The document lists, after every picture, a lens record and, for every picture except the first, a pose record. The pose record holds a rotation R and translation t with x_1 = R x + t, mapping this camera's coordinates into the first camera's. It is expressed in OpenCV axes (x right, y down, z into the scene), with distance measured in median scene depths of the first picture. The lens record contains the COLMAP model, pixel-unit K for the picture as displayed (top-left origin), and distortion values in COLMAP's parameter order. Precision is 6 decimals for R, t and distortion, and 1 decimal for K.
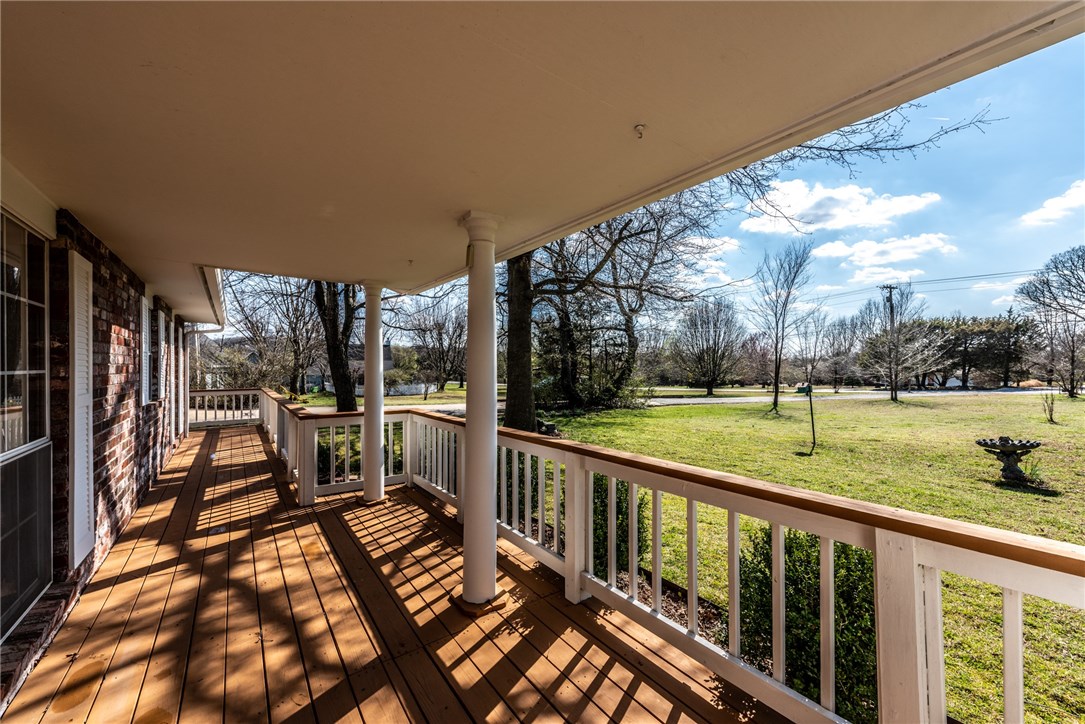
lens RADIAL K [[426.1, 0, 547.5], [0, 426.1, 365.5], [0, 0, 1]] dist [-0.001429, -0.000116]
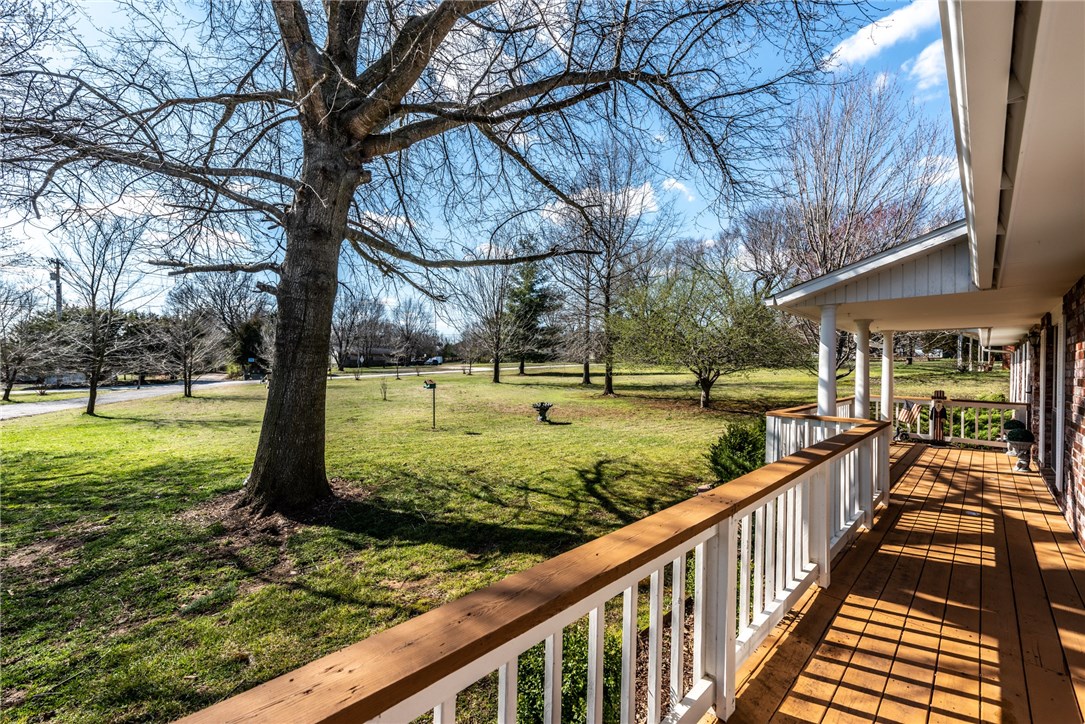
lens RADIAL K [[426.1, 0, 547.6], [0, 426.1, 366.2], [0, 0, 1]] dist [-0.001429, -0.000116]
pose [[-0.138214, 0.005499, 0.990387, -1.455529], [-0.024141, 0.999669, -0.008919, 0.008123], [-0.990108, -0.025142, -0.138036, 1.909707]]
